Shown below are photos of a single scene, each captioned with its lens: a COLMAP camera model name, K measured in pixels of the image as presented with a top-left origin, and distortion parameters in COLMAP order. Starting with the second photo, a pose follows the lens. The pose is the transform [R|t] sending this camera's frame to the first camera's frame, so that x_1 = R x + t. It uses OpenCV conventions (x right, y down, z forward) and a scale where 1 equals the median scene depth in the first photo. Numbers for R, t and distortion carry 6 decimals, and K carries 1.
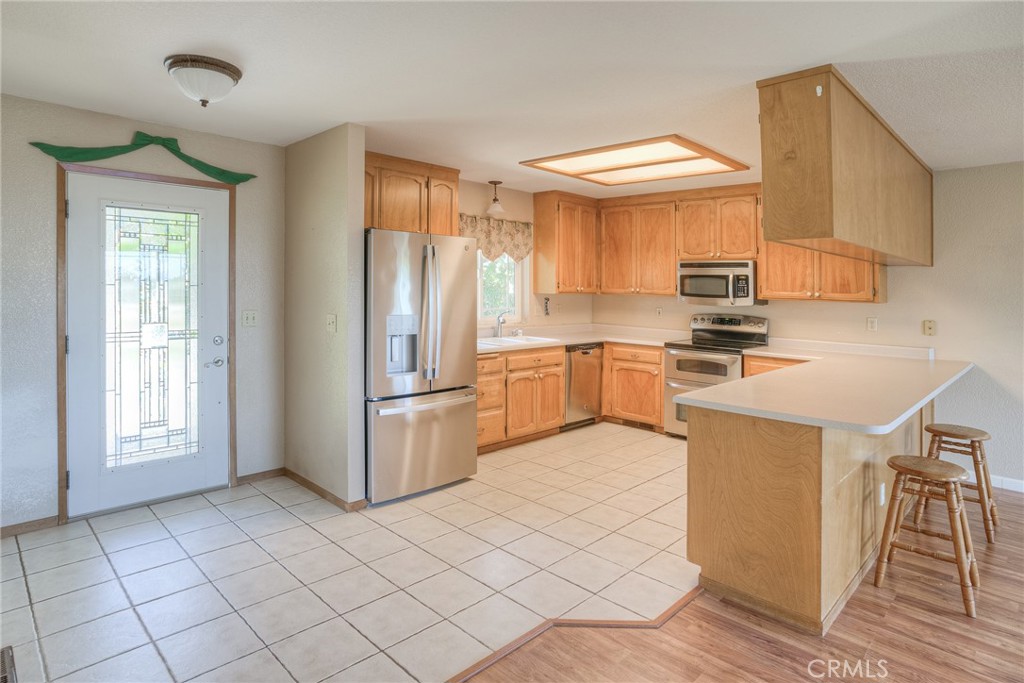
lens RADIAL K [[559.6, 0, 492.7], [0, 559.6, 243.6], [0, 0, 1]] dist [-0.042199, 0.009228]
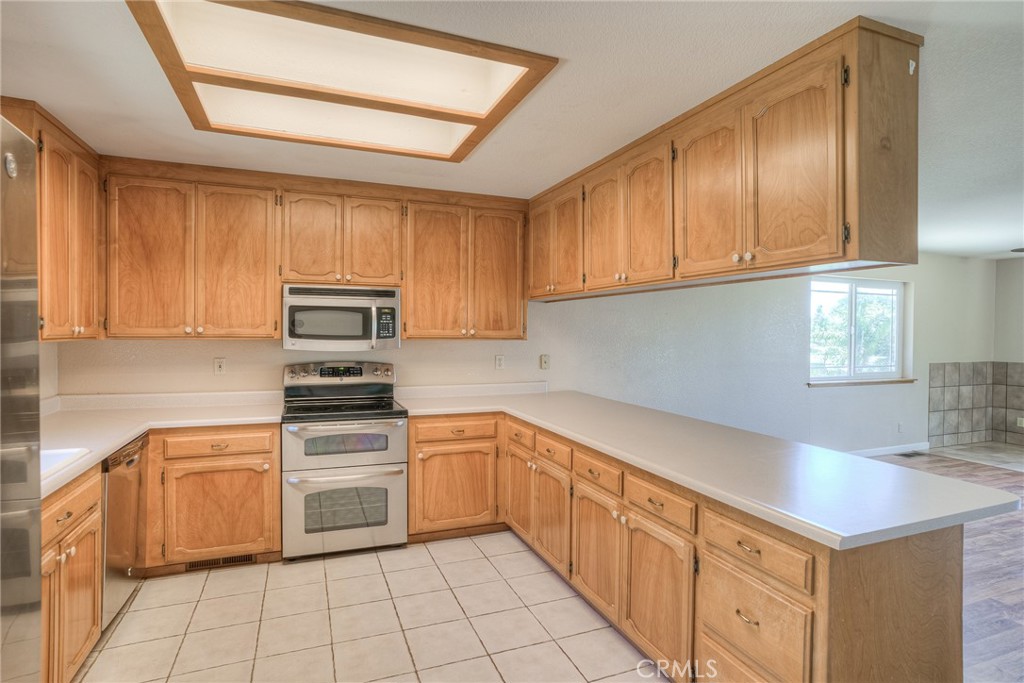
lens RADIAL K [[528.6, 0, 482.2], [0, 528.6, 315.6], [0, 0, 1]] dist [-0.023541, 0.002835]
pose [[0.400690, 0.000789, 0.916213, -0.129298], [-0.067486, 0.997309, 0.028655, 0.035397], [-0.913725, -0.073313, 0.399665, 0.553237]]
